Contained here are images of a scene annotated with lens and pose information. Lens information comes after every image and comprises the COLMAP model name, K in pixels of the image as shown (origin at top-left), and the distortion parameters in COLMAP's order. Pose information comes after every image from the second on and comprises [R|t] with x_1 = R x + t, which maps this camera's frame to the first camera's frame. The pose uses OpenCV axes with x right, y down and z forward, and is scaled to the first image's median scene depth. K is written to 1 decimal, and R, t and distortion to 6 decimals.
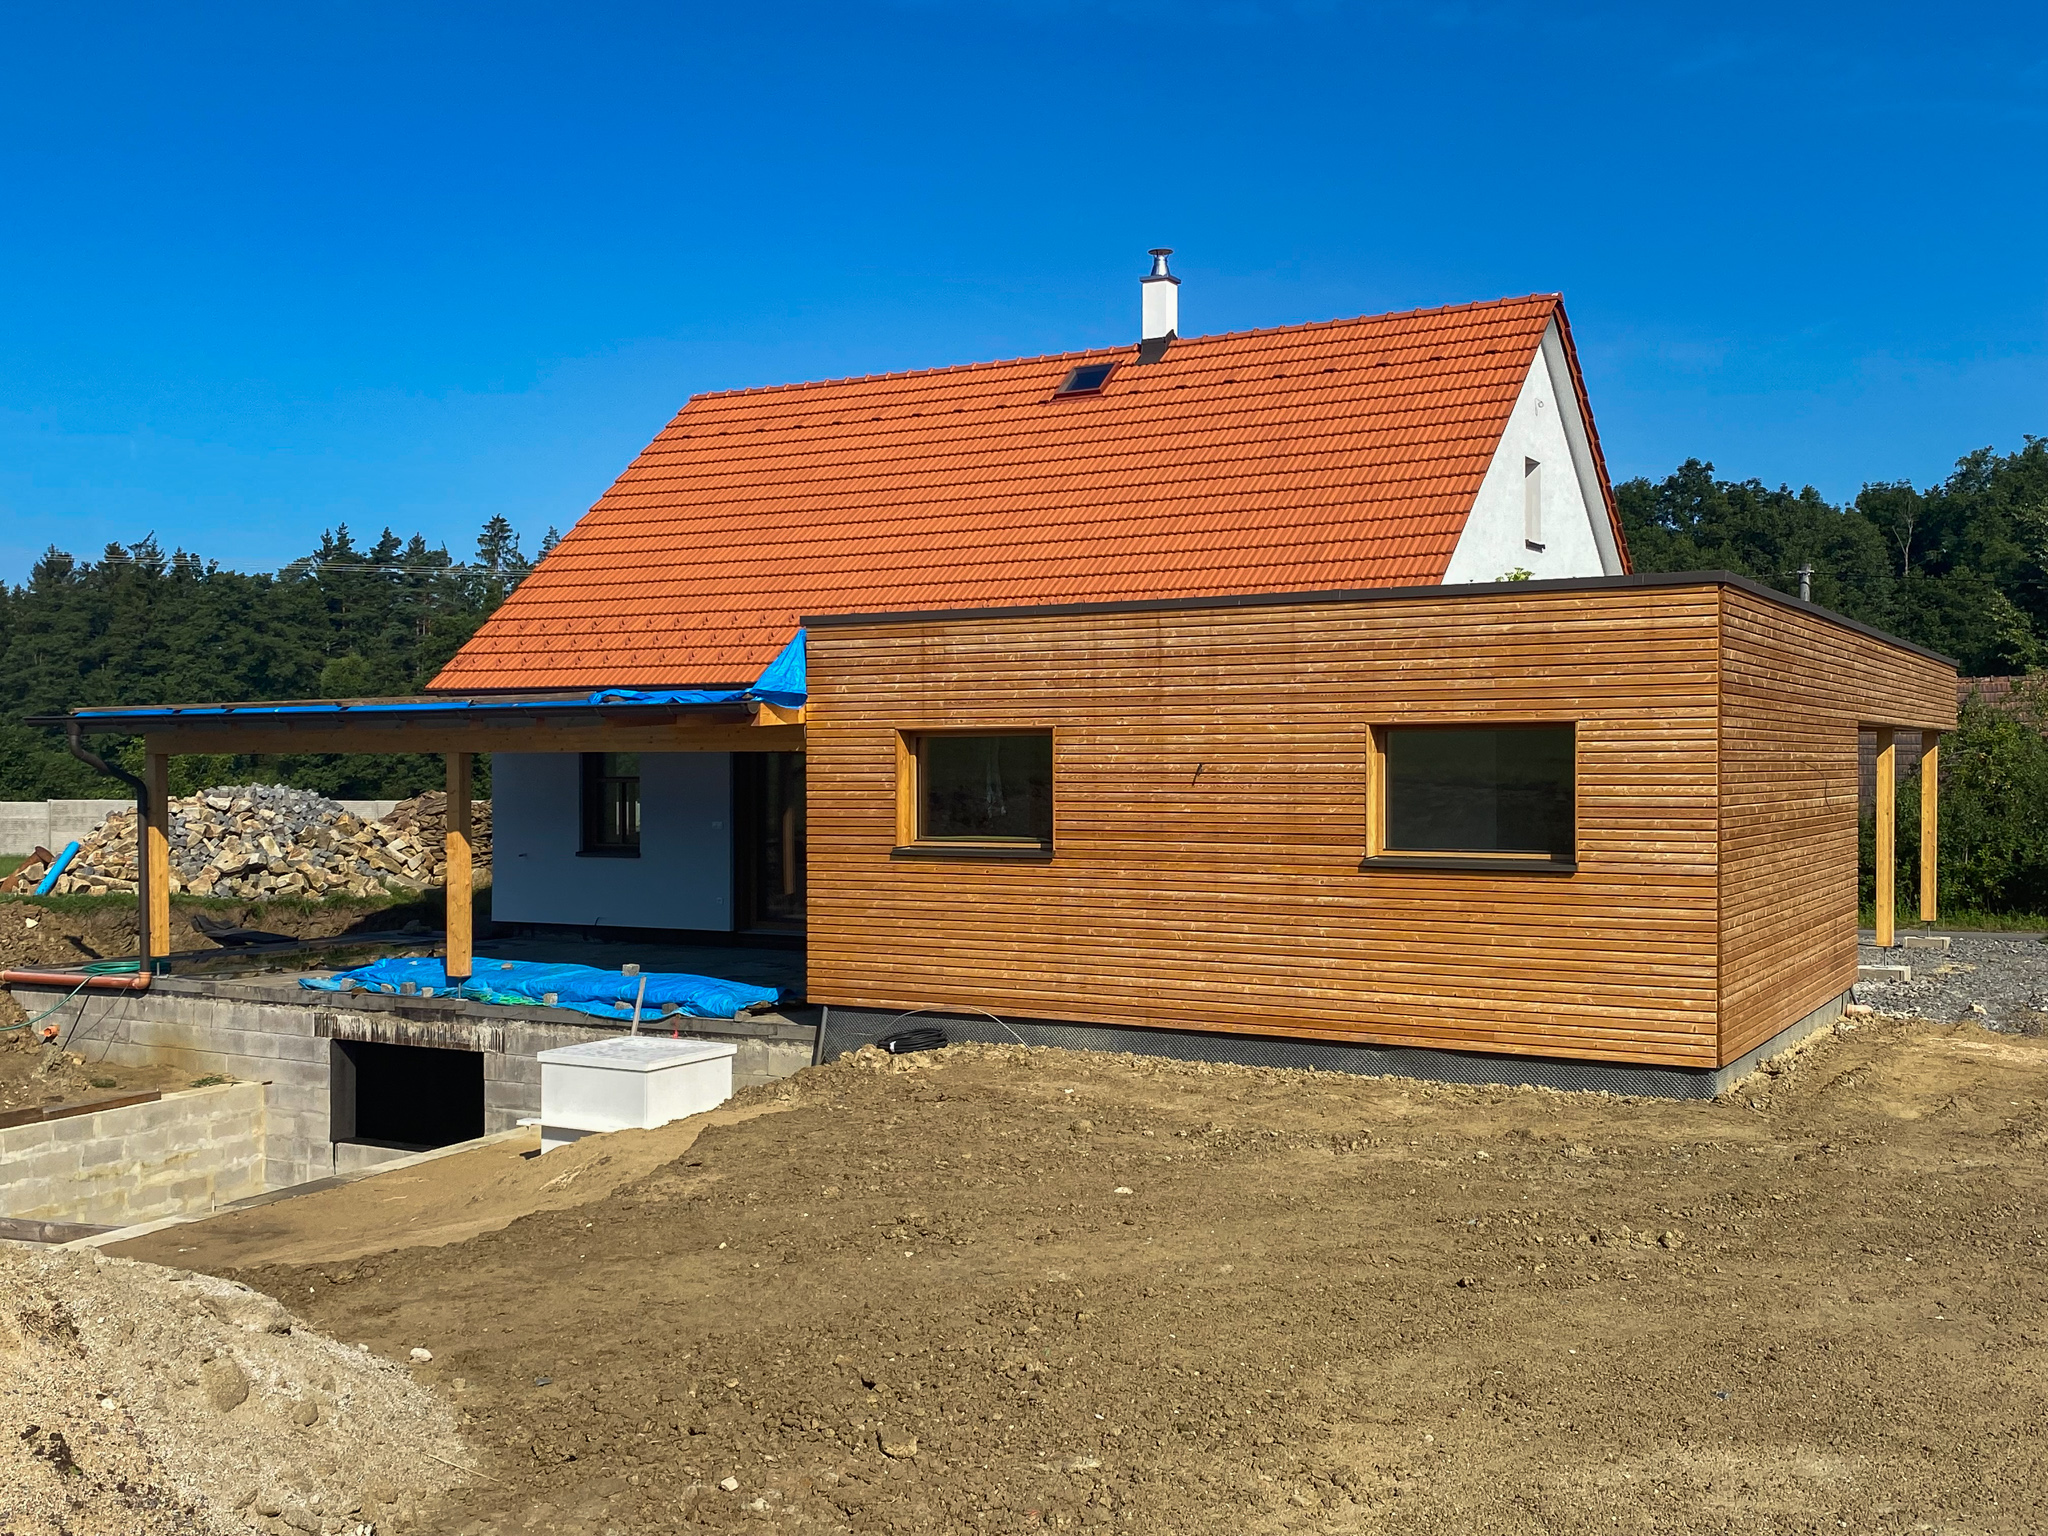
lens RADIAL K [[2036.7, 0, 1011.2], [0, 2036.7, 779.4], [0, 0, 1]] dist [0.192367, -0.627808]
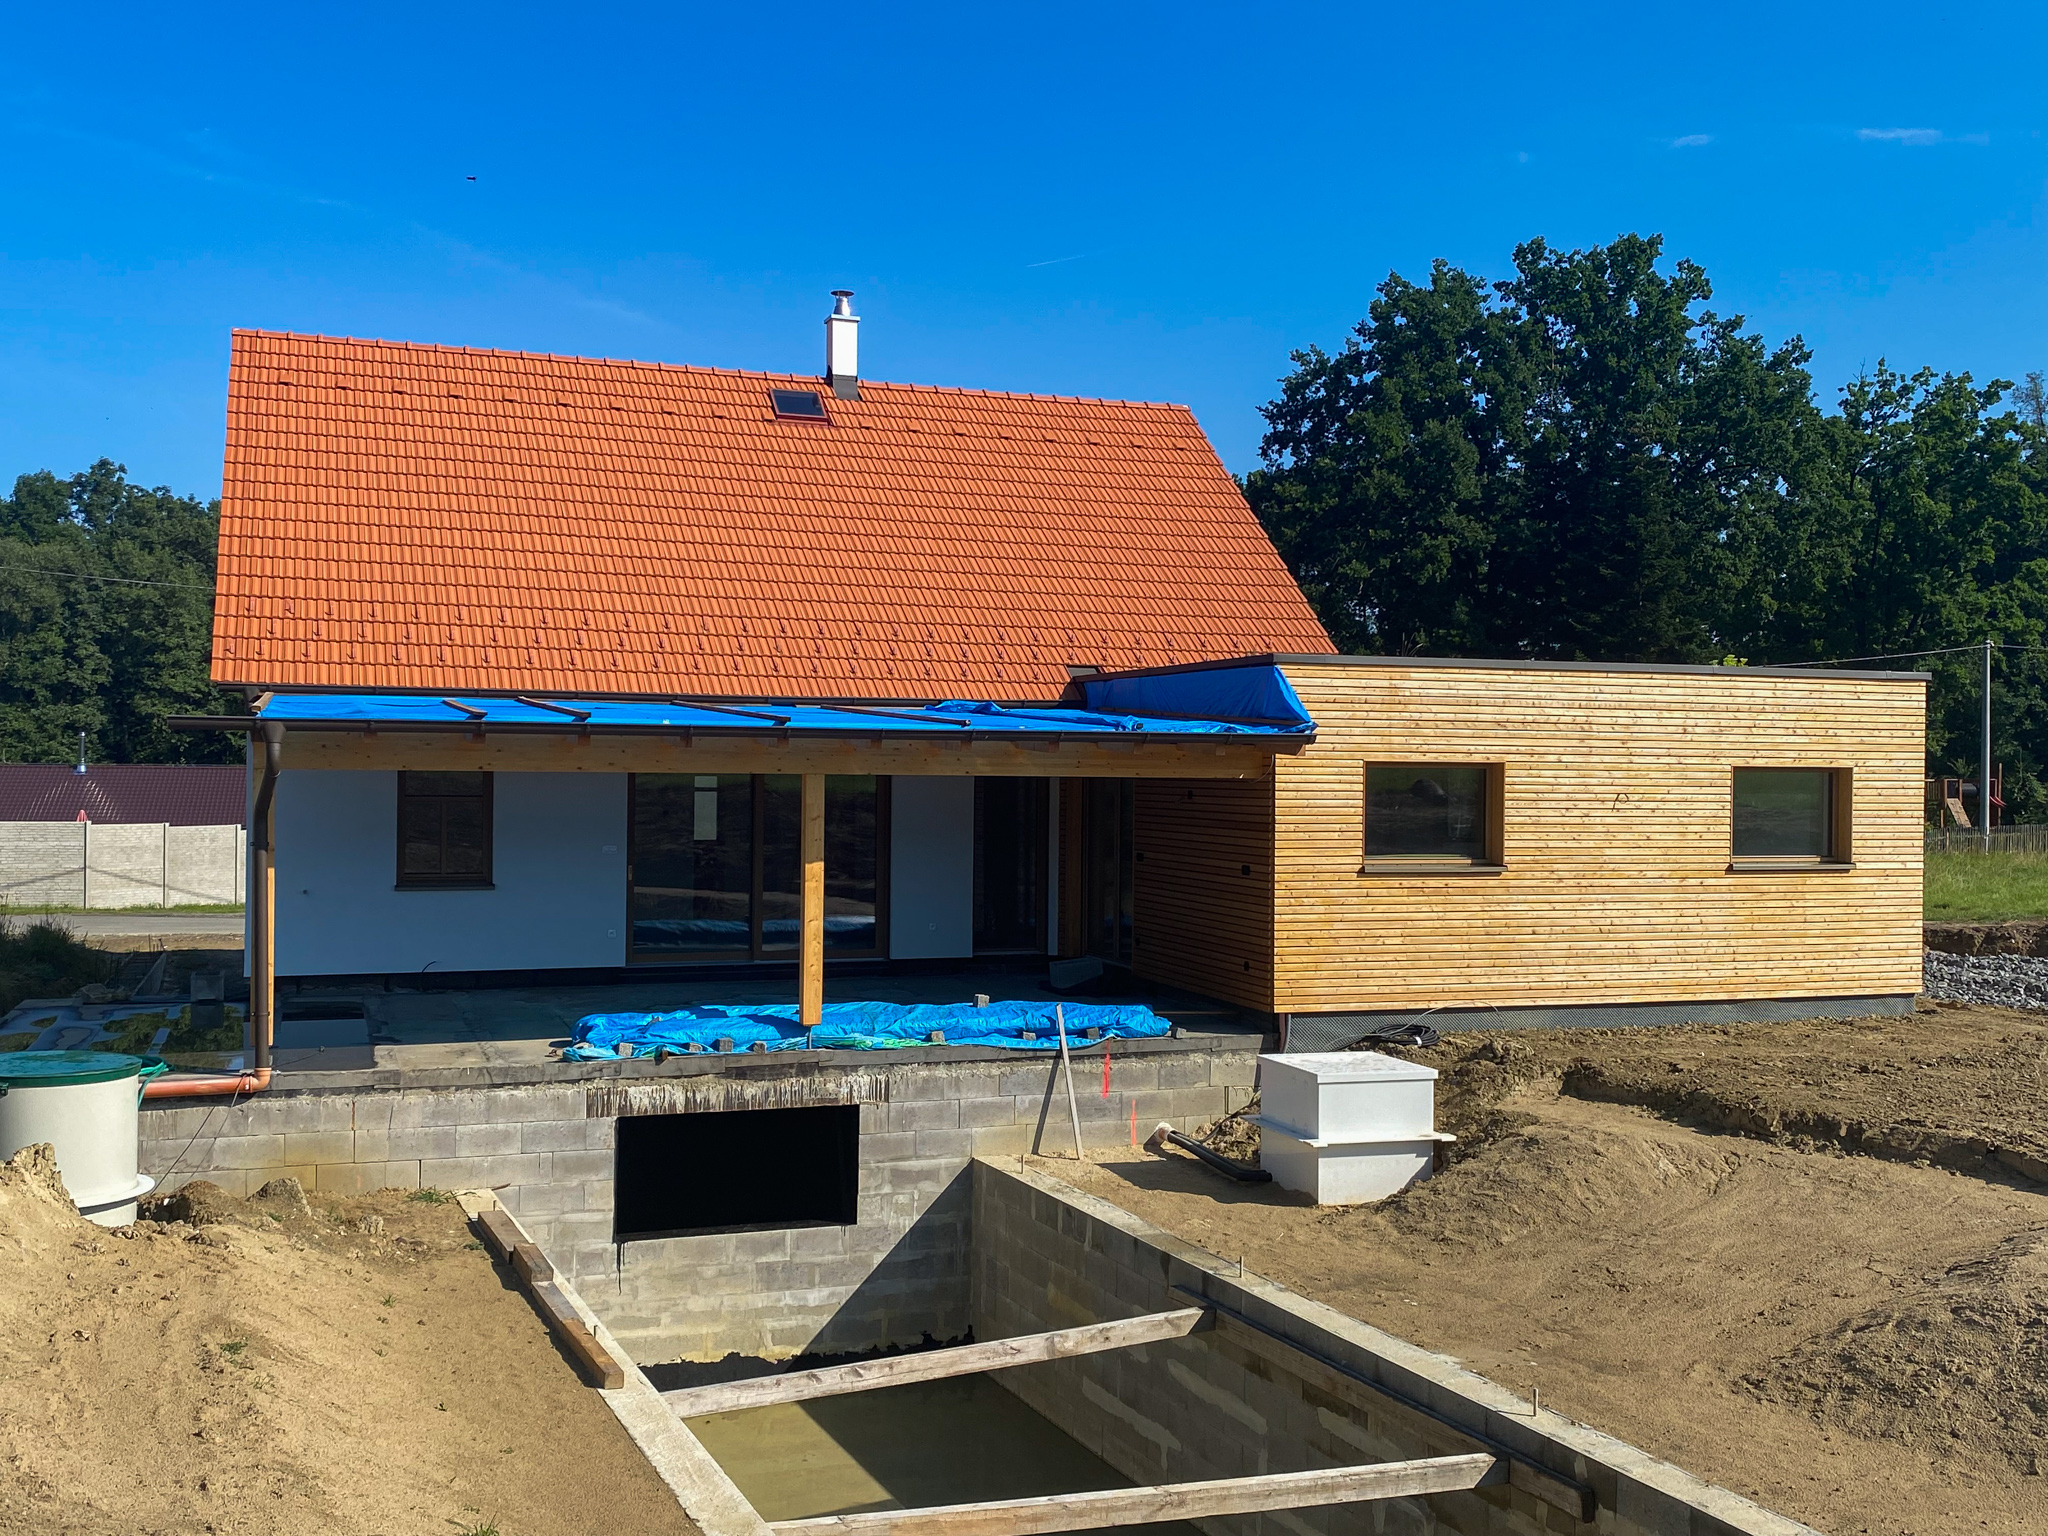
lens RADIAL K [[1962.4, 0, 1024.0], [0, 1962.4, 768.0], [0, 0, 1]] dist [0.153636, -0.438192]
pose [[0.645813, 0.010299, 0.763426, -0.721775], [-0.005892, 0.999946, -0.008505, -0.007420], [-0.763473, 0.000995, 0.645839, 0.315937]]
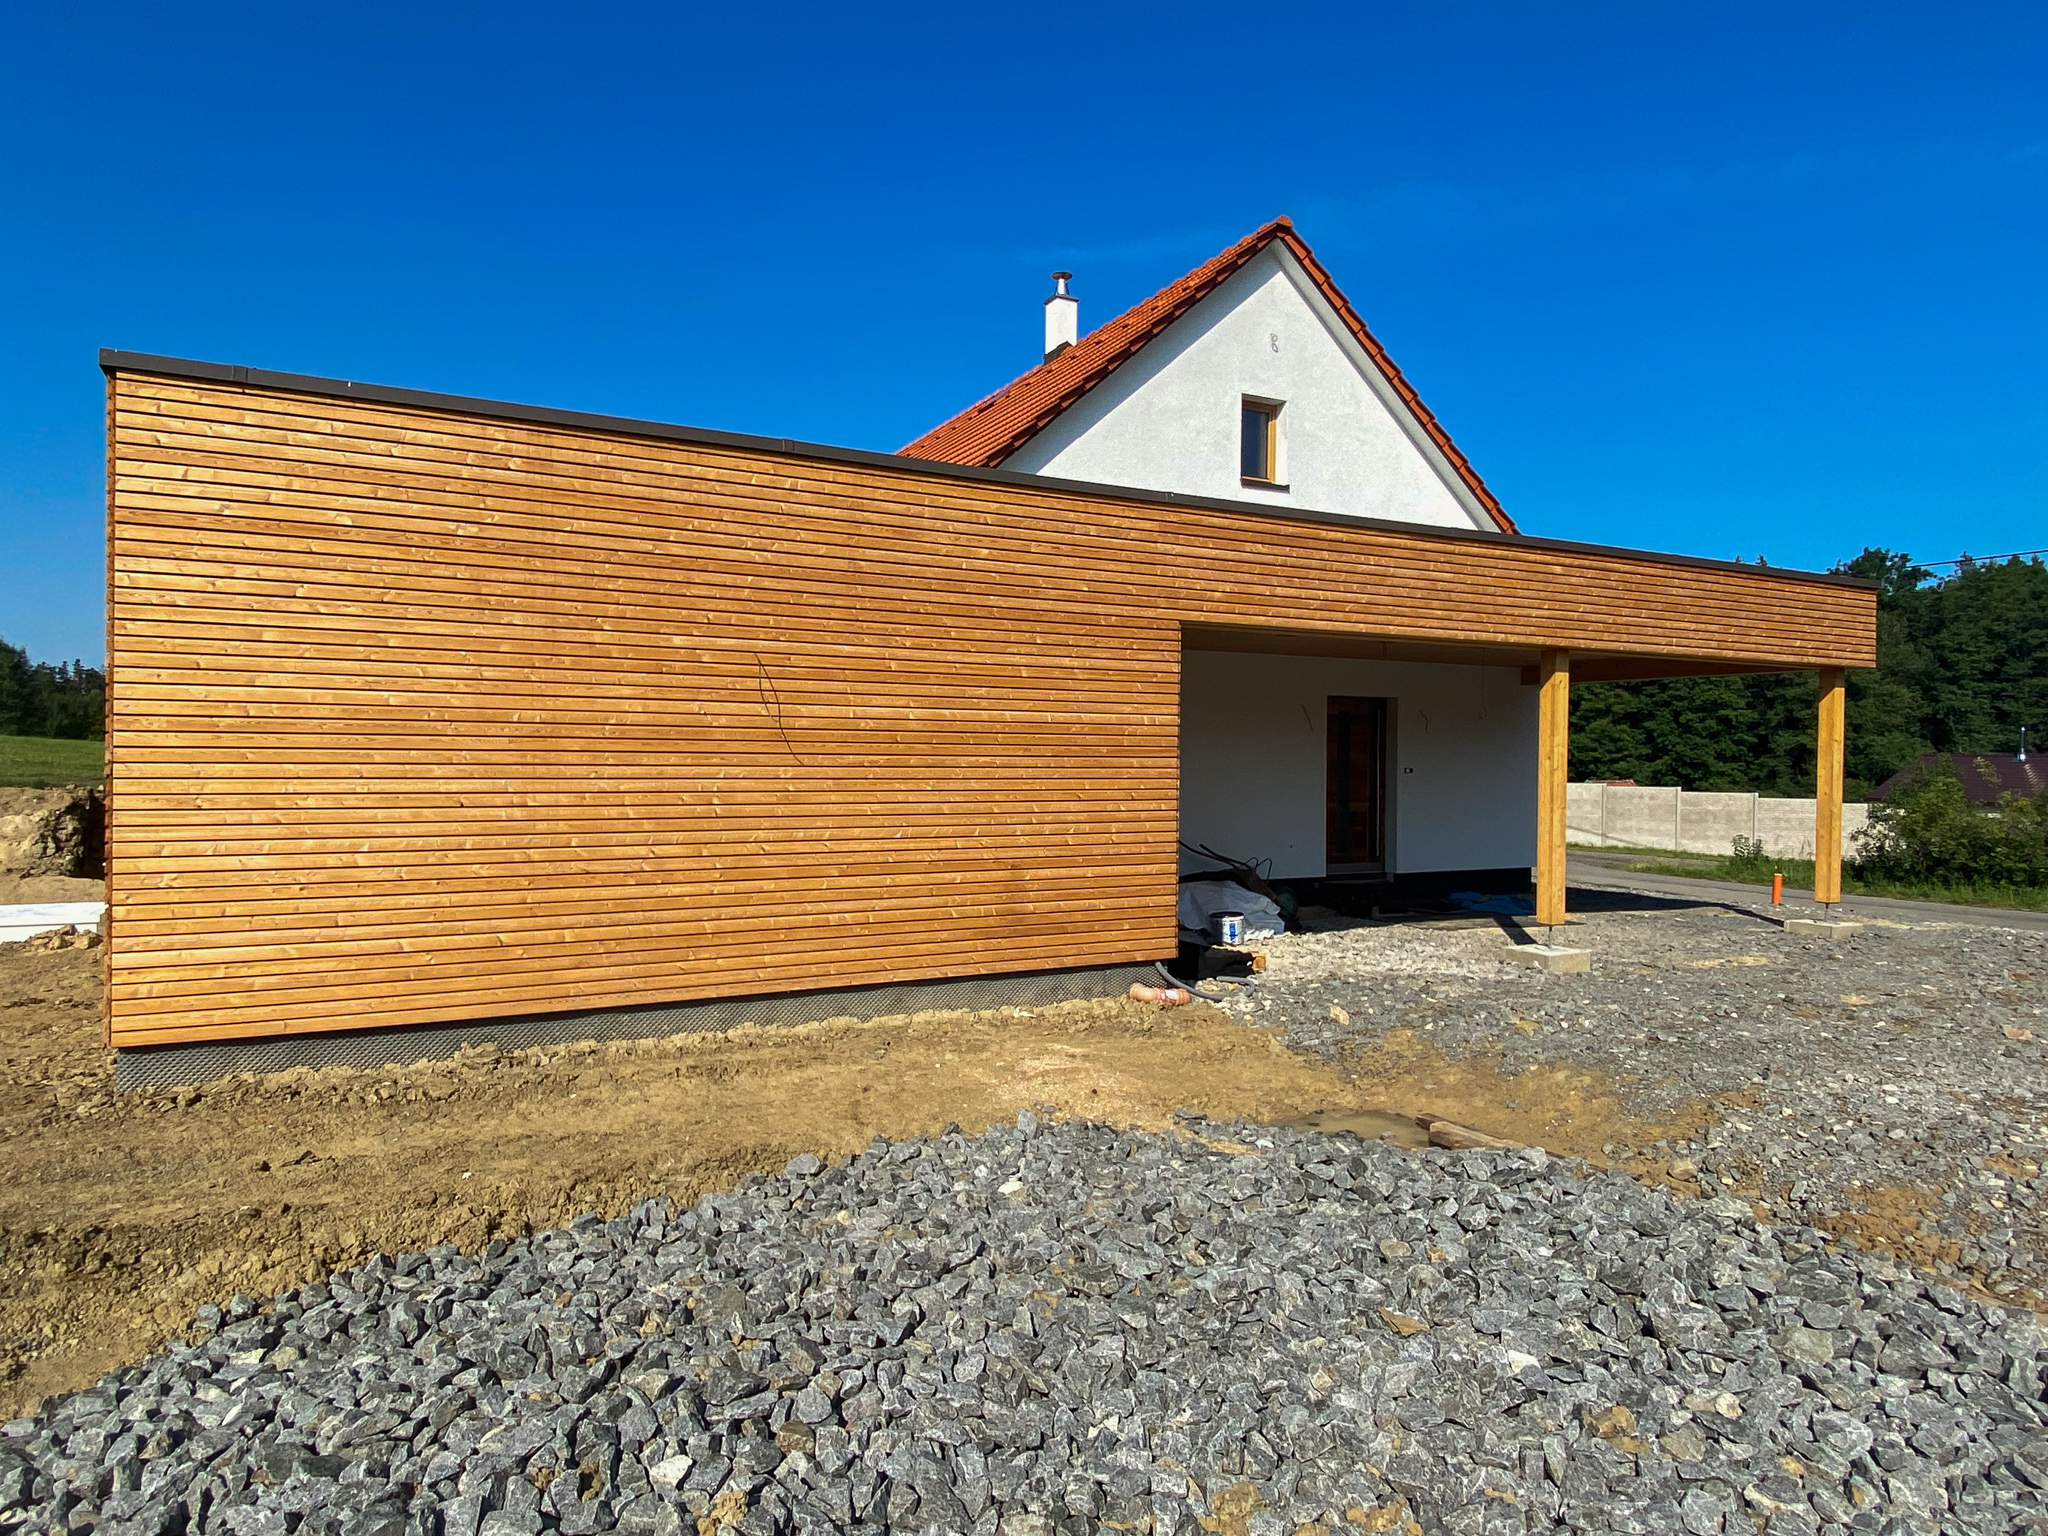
lens RADIAL K [[1189.7, 0, 1024.0], [0, 1189.7, 768.0], [0, 0, 1]] dist [0.106792, -0.130166]
pose [[0.840559, 0.017963, -0.541422, 0.485485], [-0.017422, 0.999829, 0.006125, 0.019804], [0.541440, 0.004284, 0.840729, 0.474218]]
